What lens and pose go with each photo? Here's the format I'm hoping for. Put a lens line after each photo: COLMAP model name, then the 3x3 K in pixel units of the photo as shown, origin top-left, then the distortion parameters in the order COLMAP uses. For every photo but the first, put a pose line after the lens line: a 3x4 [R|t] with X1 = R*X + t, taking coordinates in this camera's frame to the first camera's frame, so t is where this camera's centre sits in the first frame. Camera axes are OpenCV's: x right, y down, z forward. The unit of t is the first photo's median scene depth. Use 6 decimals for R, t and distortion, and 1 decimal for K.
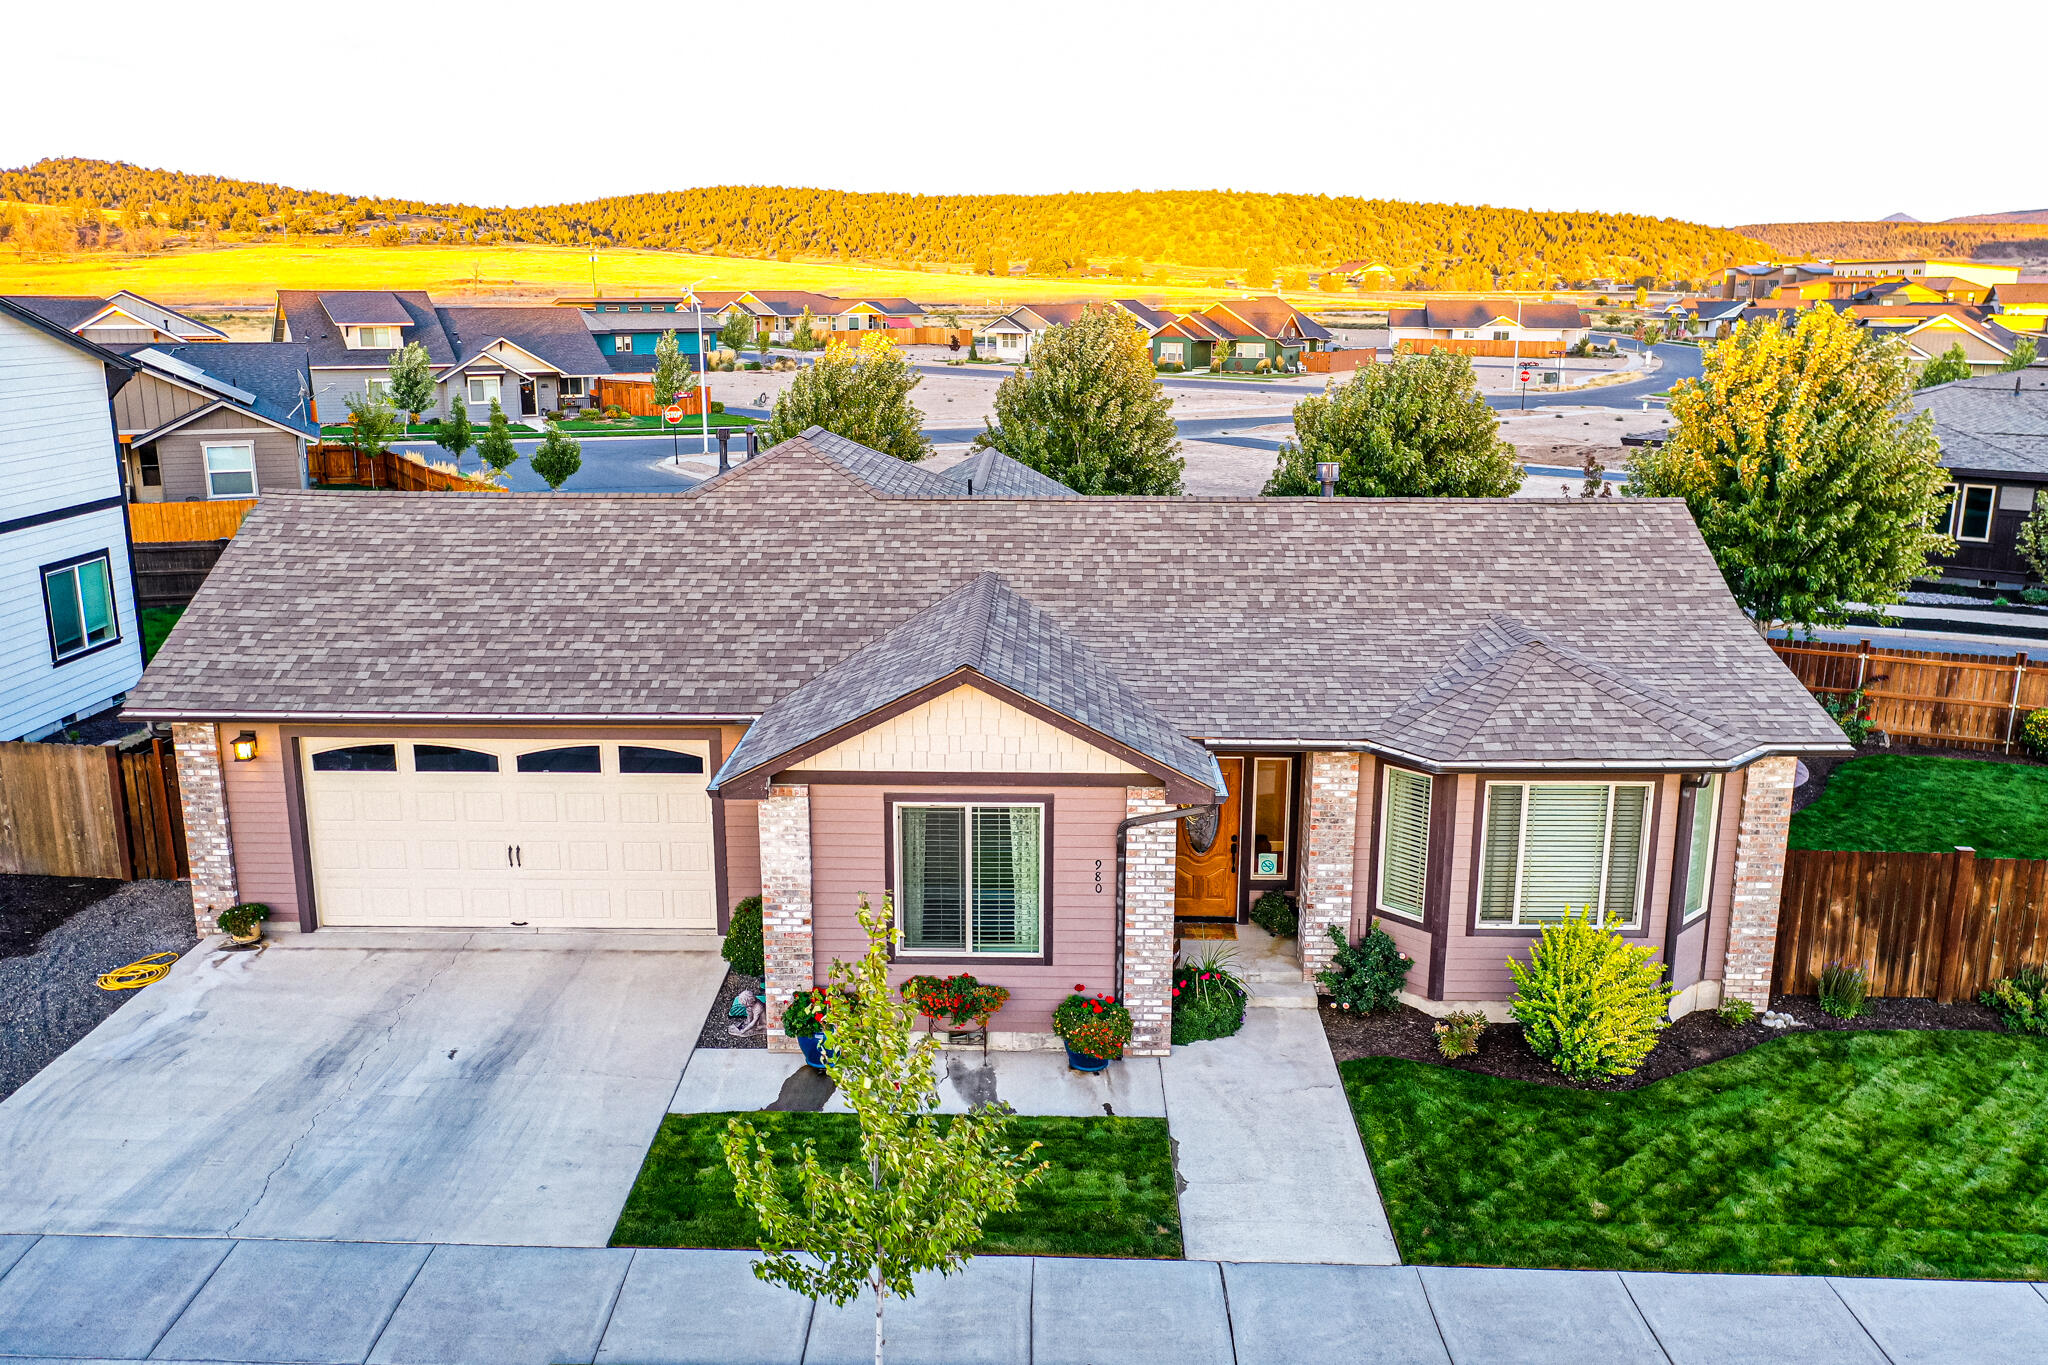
lens RADIAL K [[1631.1, 0, 1016.9], [0, 1631.1, 689.9], [0, 0, 1]] dist [0.006780, 0.009045]
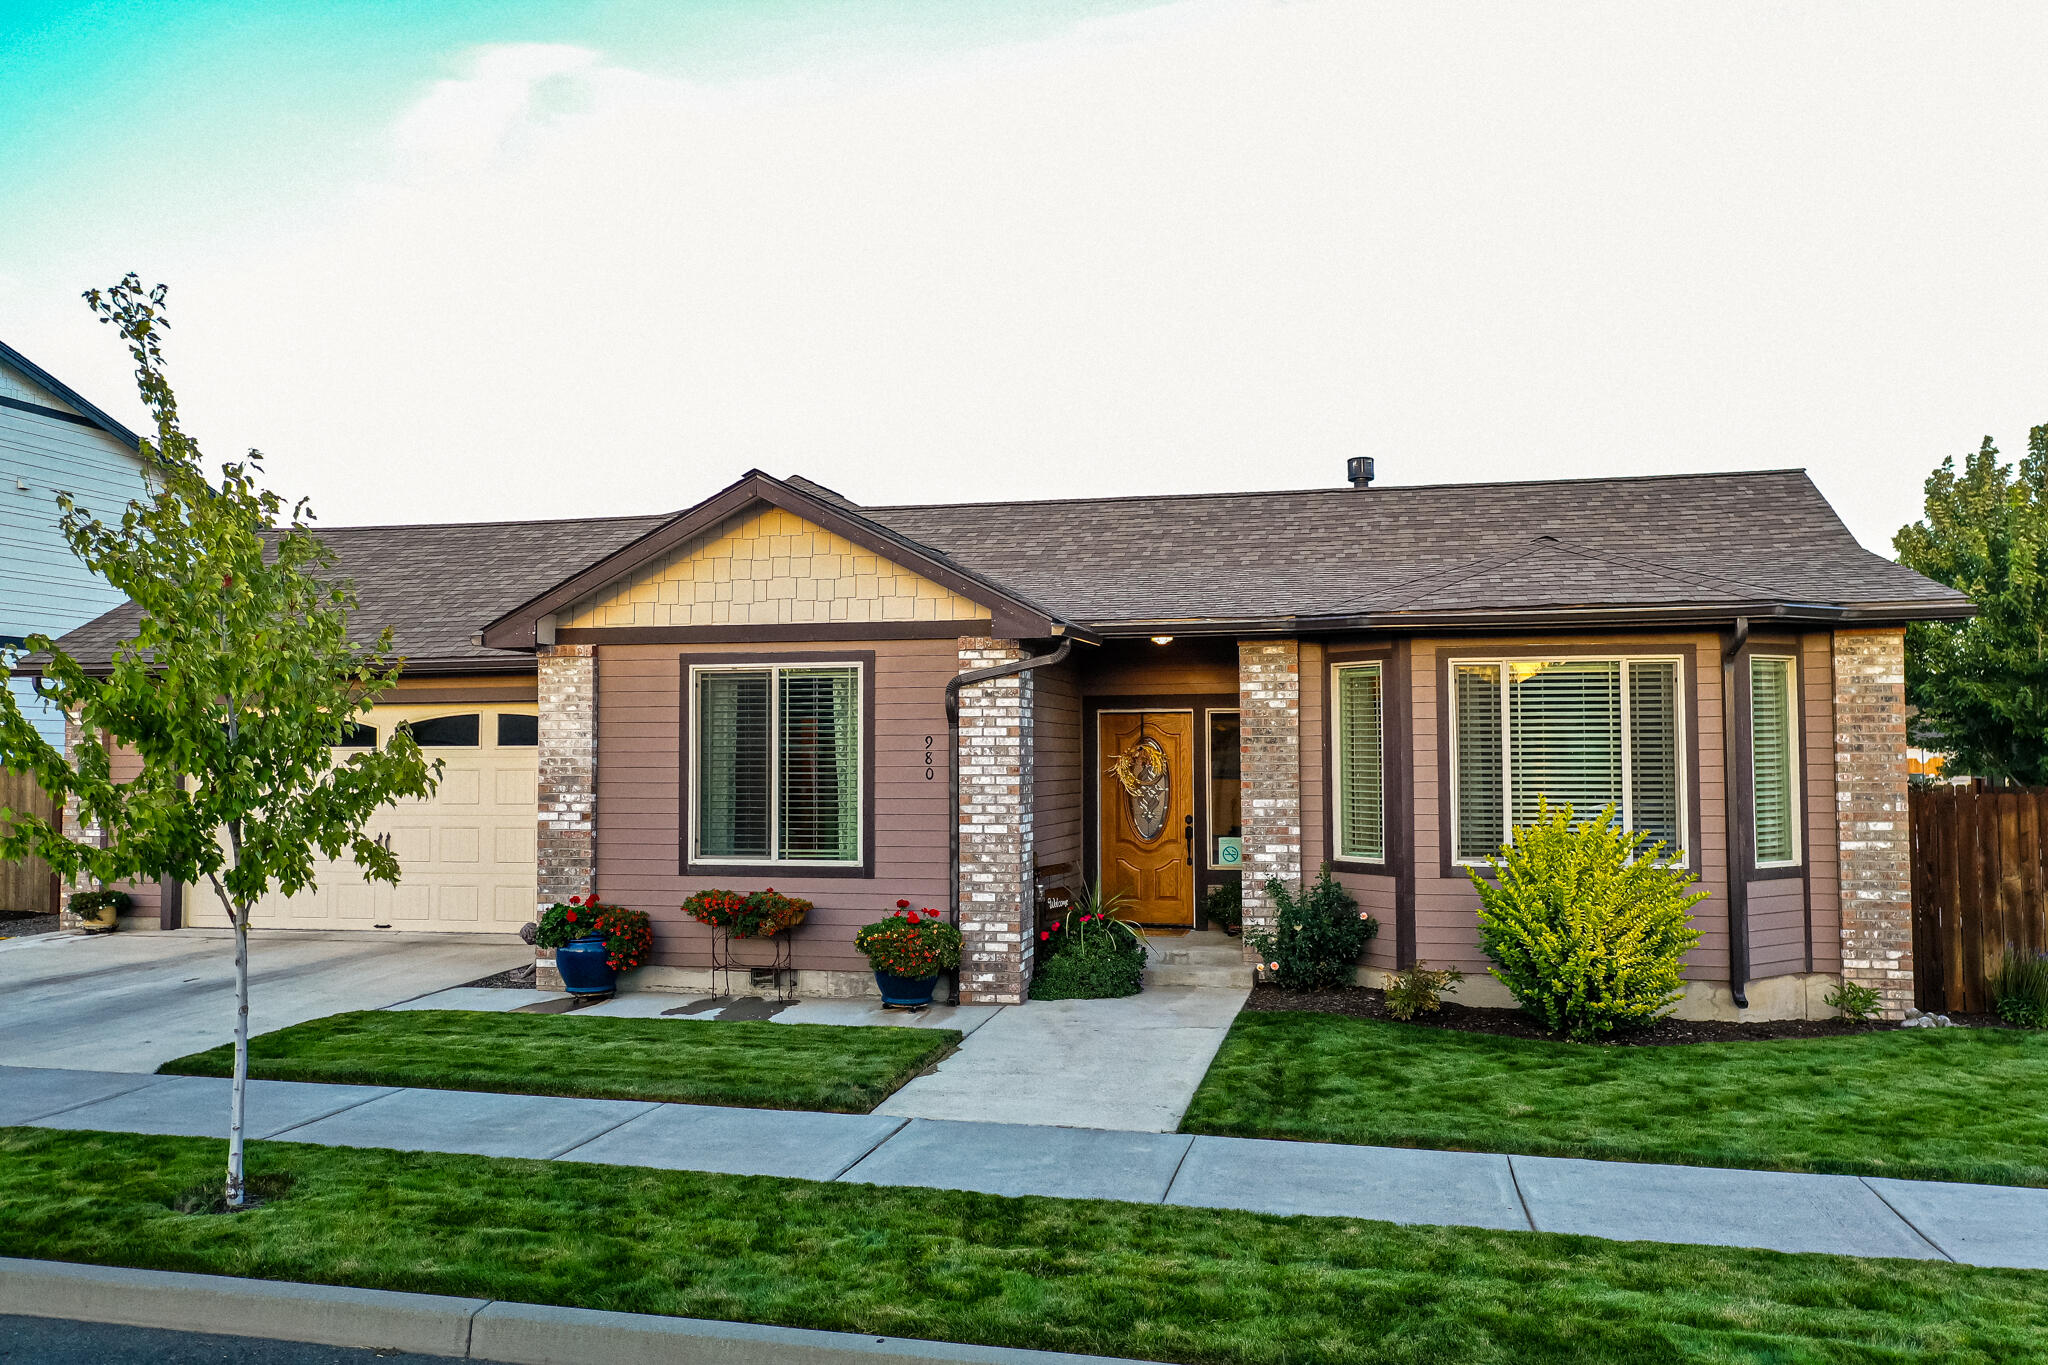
lens RADIAL K [[1631.1, 0, 1018.6], [0, 1631.1, 695.2], [0, 0, 1]] dist [0.006780, 0.009045]
pose [[0.977582, -0.013644, -0.210113, 0.239013], [-0.045517, 0.960609, -0.274152, 0.276778], [0.205577, 0.277570, 0.938452, 0.236048]]
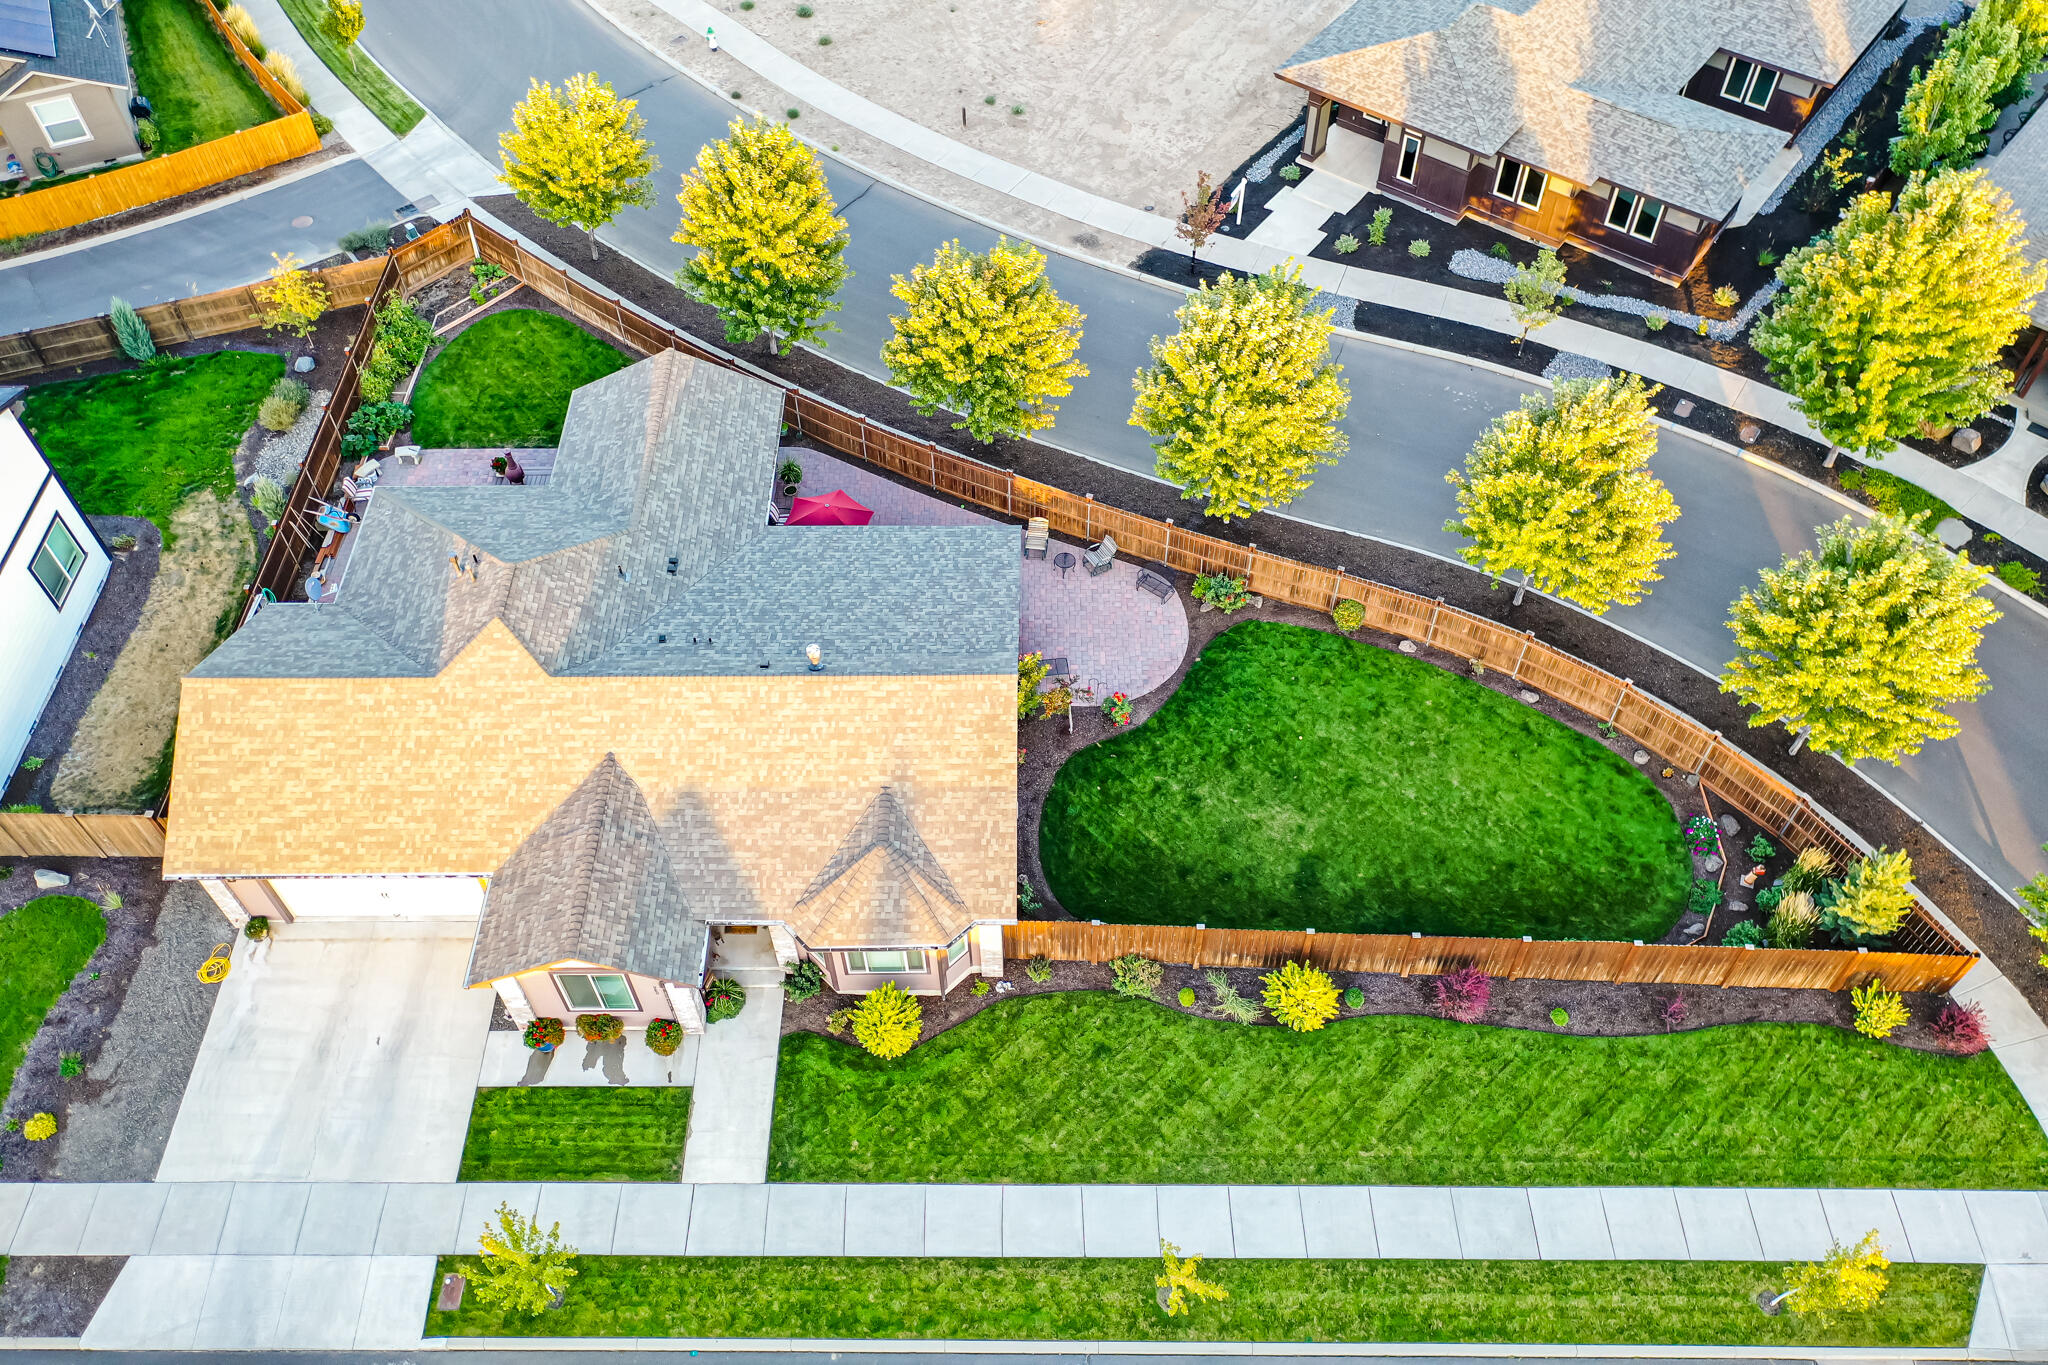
lens RADIAL K [[1631.1, 0, 1018.8], [0, 1631.1, 685.0], [0, 0, 1]] dist [0.006780, 0.009045]
pose [[0.999751, -0.022008, -0.003636, 0.502938], [0.019598, 0.788752, 0.614400, -1.400084], [-0.010654, -0.614318, 0.788987, -0.423355]]
